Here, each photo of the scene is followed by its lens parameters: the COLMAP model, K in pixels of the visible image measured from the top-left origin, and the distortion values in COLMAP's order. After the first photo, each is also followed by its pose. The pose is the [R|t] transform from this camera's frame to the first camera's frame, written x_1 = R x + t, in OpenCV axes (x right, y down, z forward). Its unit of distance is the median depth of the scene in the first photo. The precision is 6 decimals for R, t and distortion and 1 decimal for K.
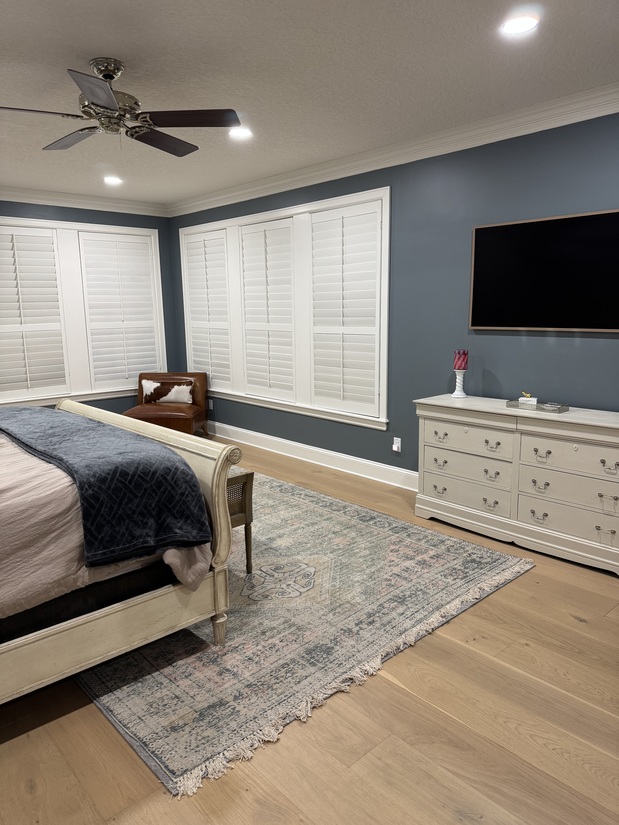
lens RADIAL K [[581.1, 0, 311.9], [0, 581.1, 412.5], [0, 0, 1]] dist [0.068674, -0.121375]
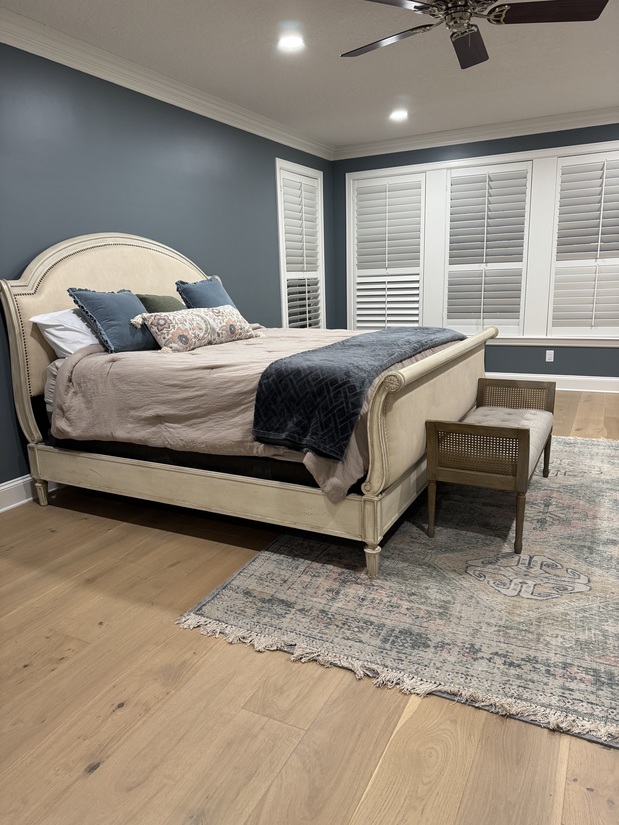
lens RADIAL K [[581.1, 0, 311.9], [0, 581.1, 412.5], [0, 0, 1]] dist [0.068674, -0.121375]
pose [[0.350733, 0.216975, -0.910993, 0.695650], [-0.144028, 0.973713, 0.176462, -0.024273], [0.925334, 0.069318, 0.372764, 0.594675]]
